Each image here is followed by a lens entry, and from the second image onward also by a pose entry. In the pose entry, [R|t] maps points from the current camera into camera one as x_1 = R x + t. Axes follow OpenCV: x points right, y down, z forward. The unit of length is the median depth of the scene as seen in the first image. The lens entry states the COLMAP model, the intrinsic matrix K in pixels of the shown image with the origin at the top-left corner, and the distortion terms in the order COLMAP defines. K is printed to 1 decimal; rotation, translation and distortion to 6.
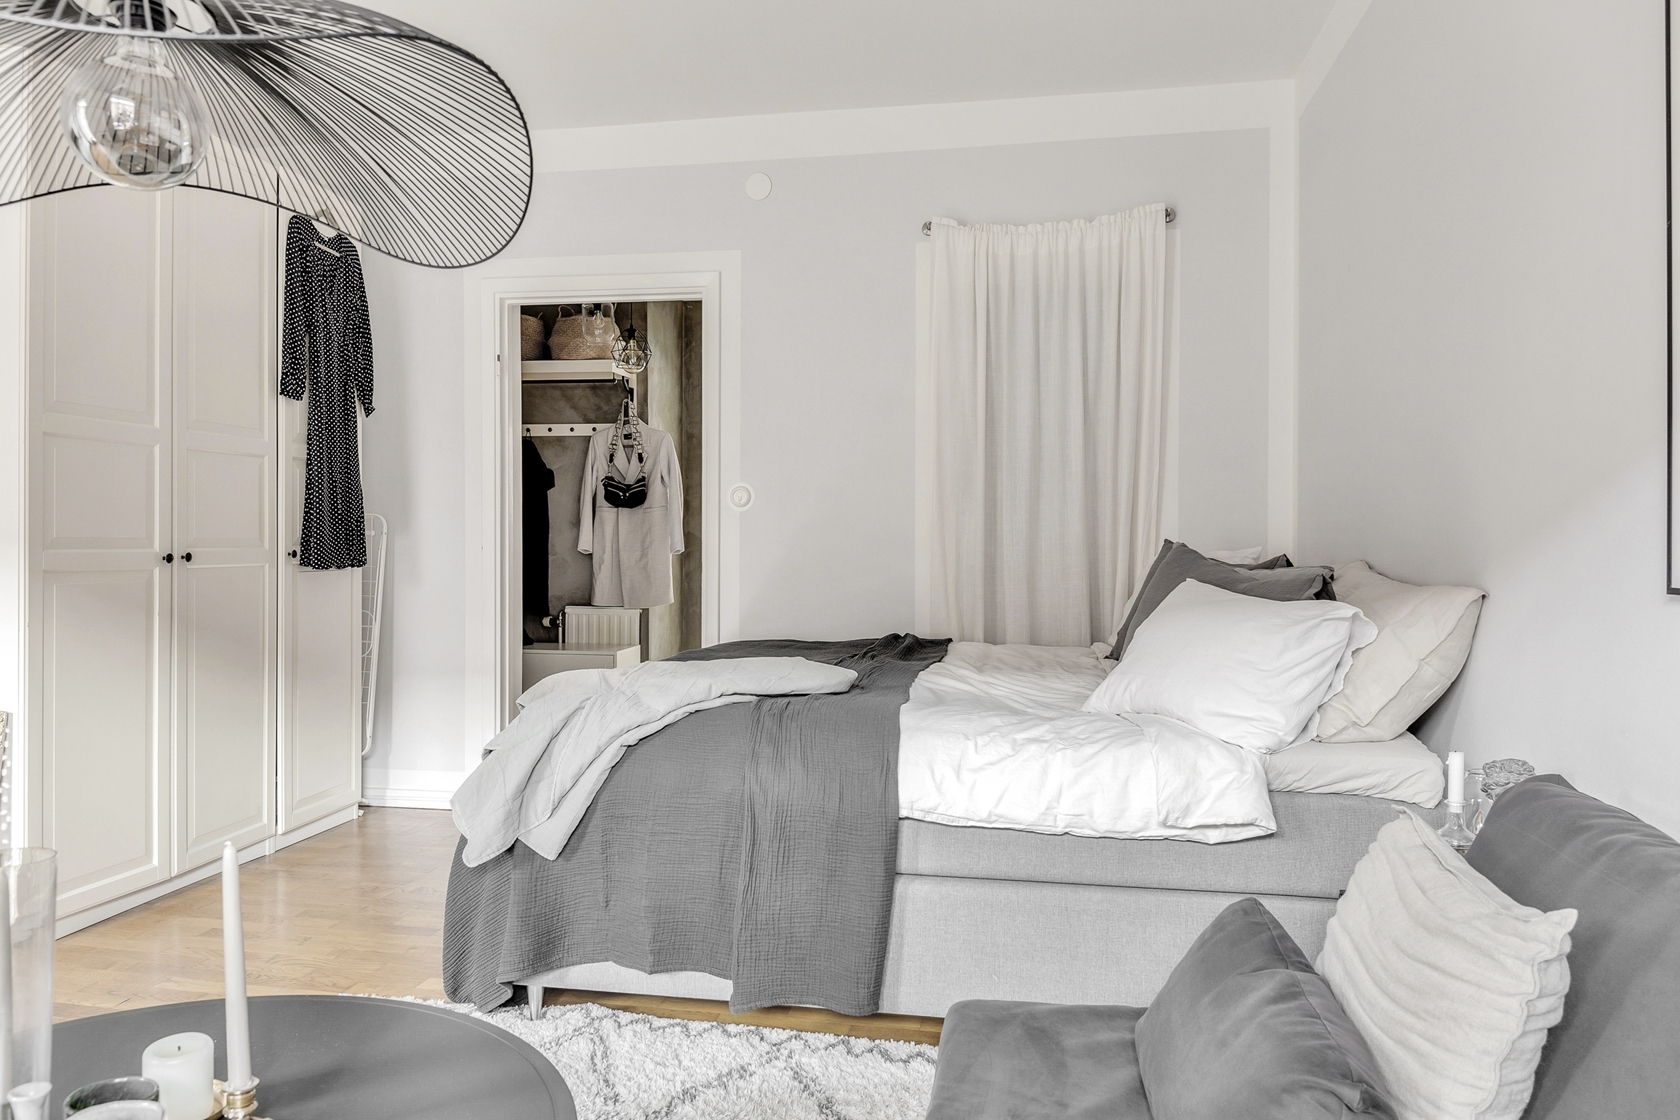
lens RADIAL K [[1148.2, 0, 839.7], [0, 1148.2, 545.2], [0, 0, 1]] dist [0.061417, -0.090624]
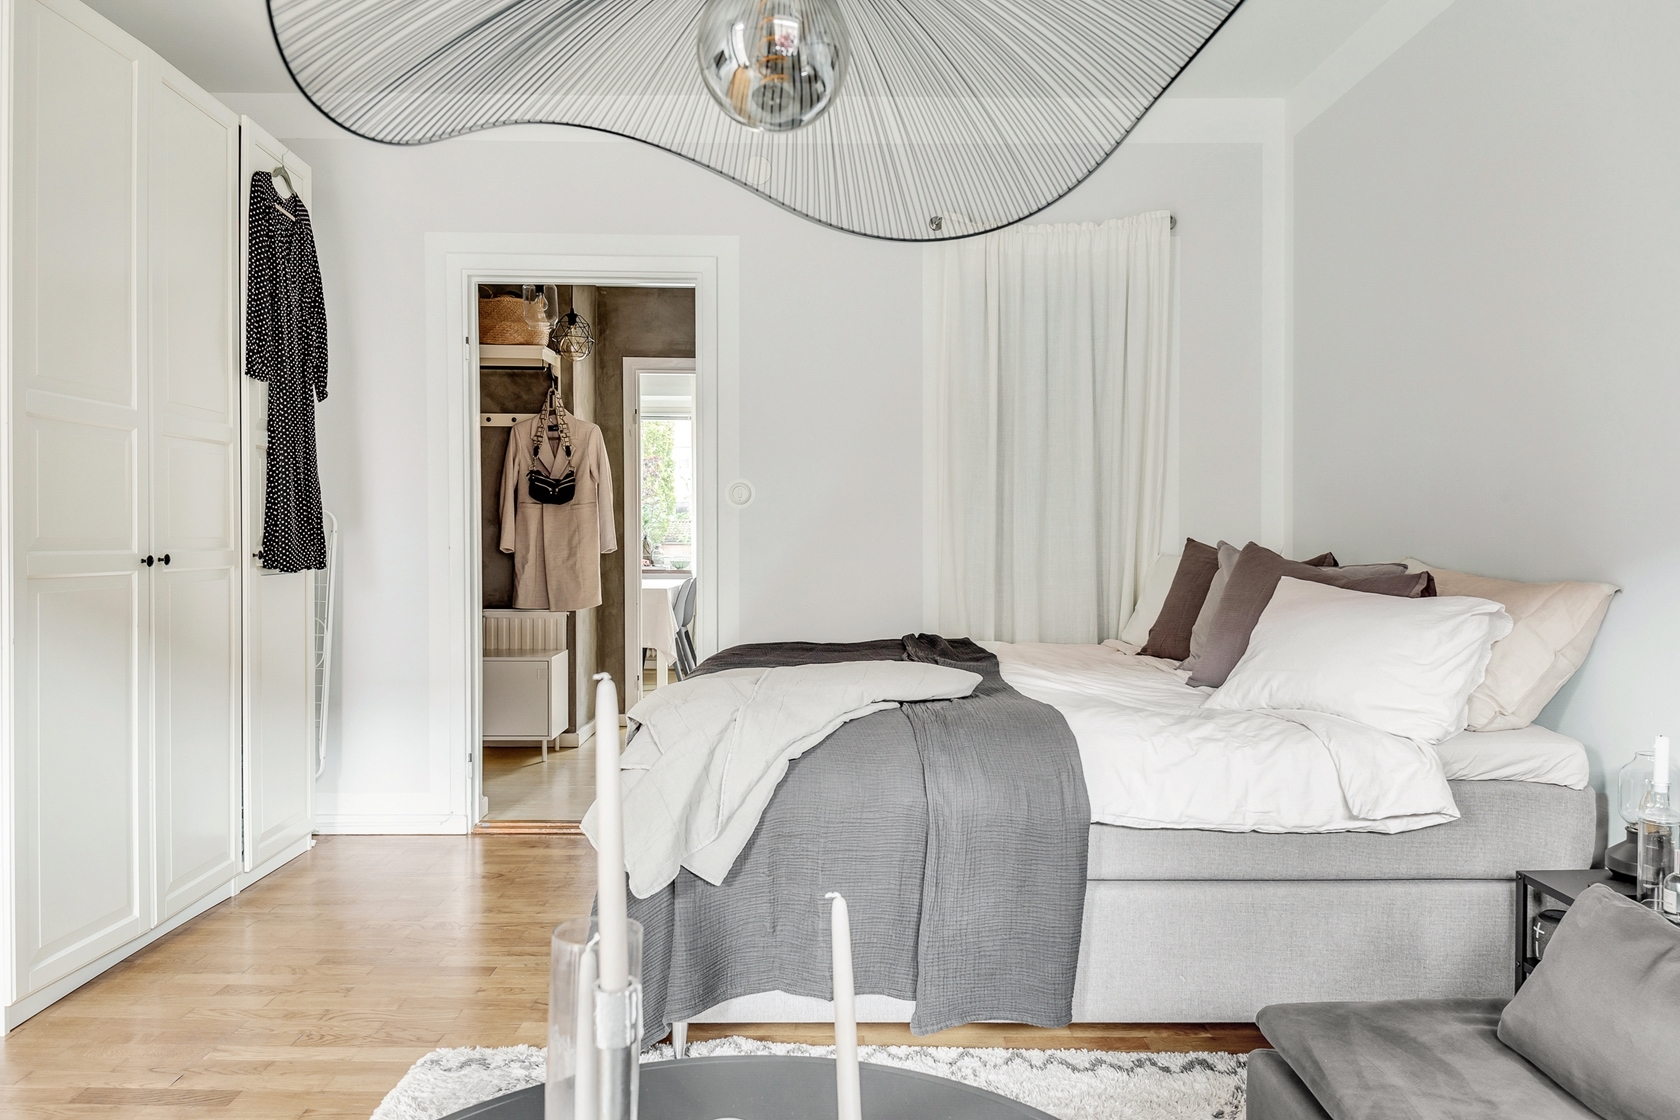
lens RADIAL K [[1148.2, 0, 839.7], [0, 1148.2, 545.2], [0, 0, 1]] dist [0.061417, -0.090624]
pose [[0.981182, -0.002317, 0.193072, -0.207680], [0.001727, 0.999993, 0.003225, -0.002033], [-0.193078, -0.002831, 0.981179, 0.046499]]
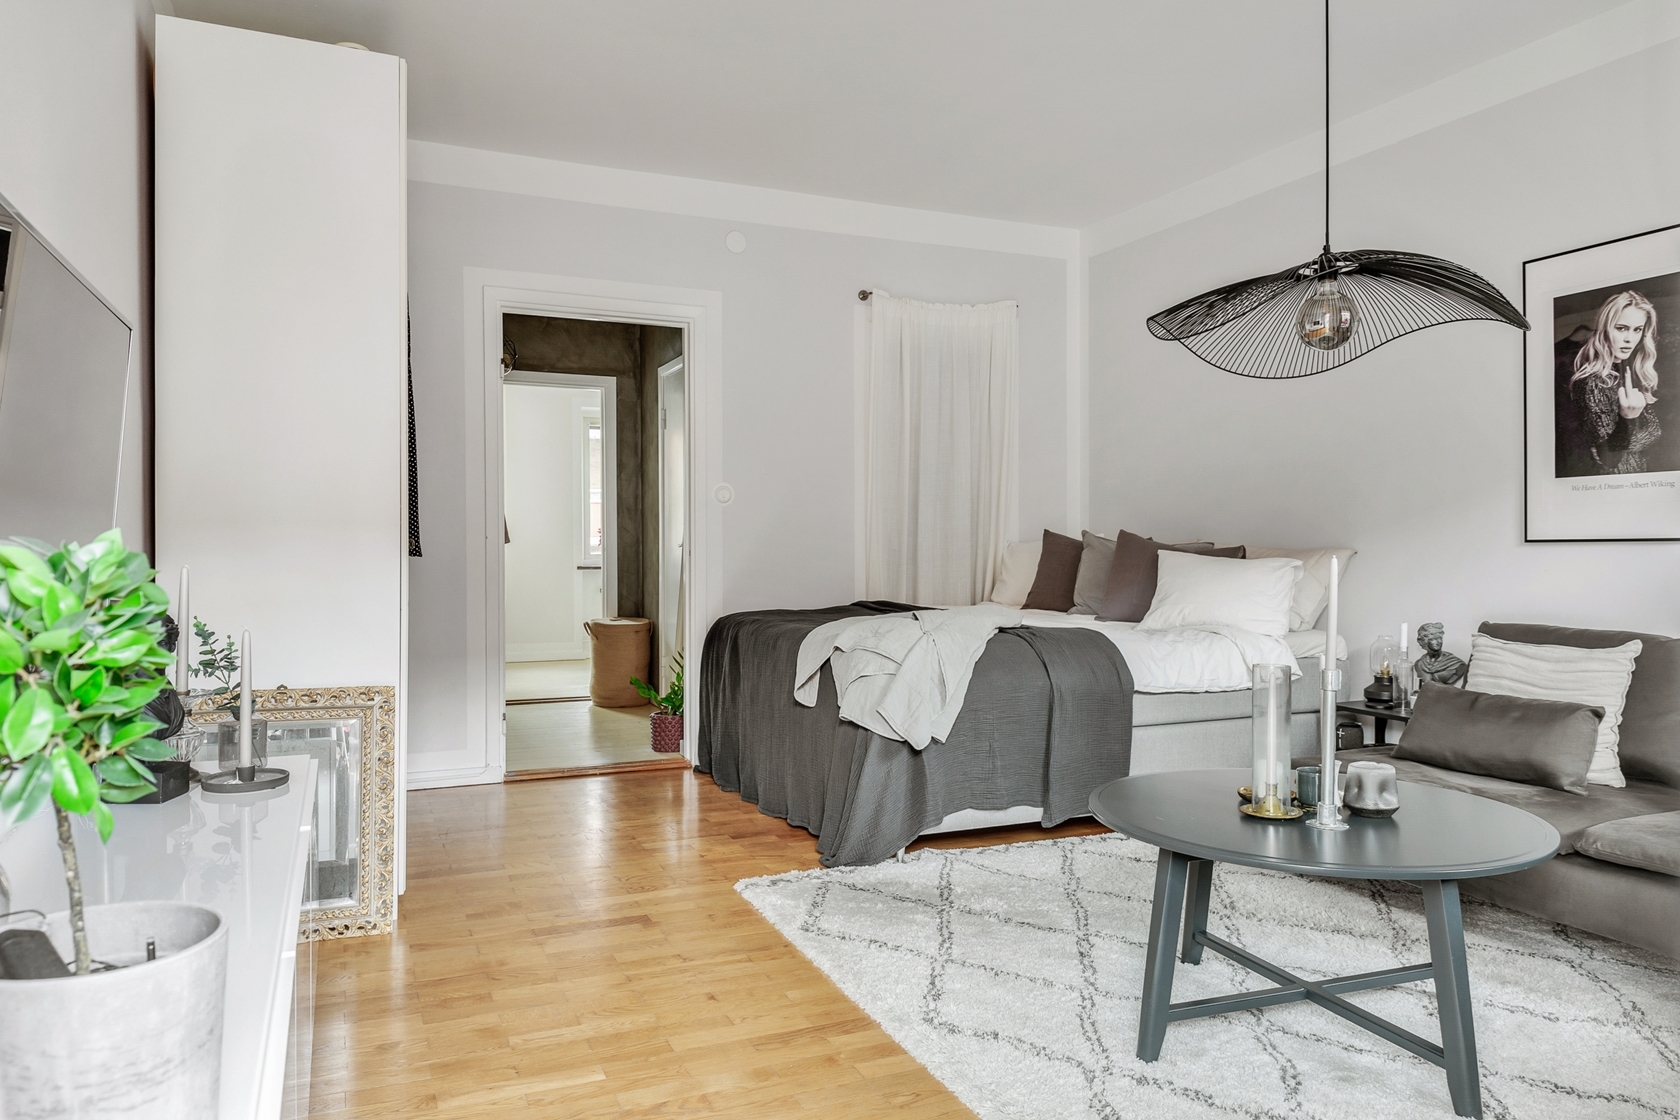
lens RADIAL K [[1148.2, 0, 839.7], [0, 1148.2, 545.2], [0, 0, 1]] dist [0.061417, -0.090624]
pose [[0.820593, -0.004515, 0.571495, -0.745306], [0.007000, 0.999973, -0.002150, 0.016274], [-0.571470, 0.005765, 0.820603, -0.073060]]
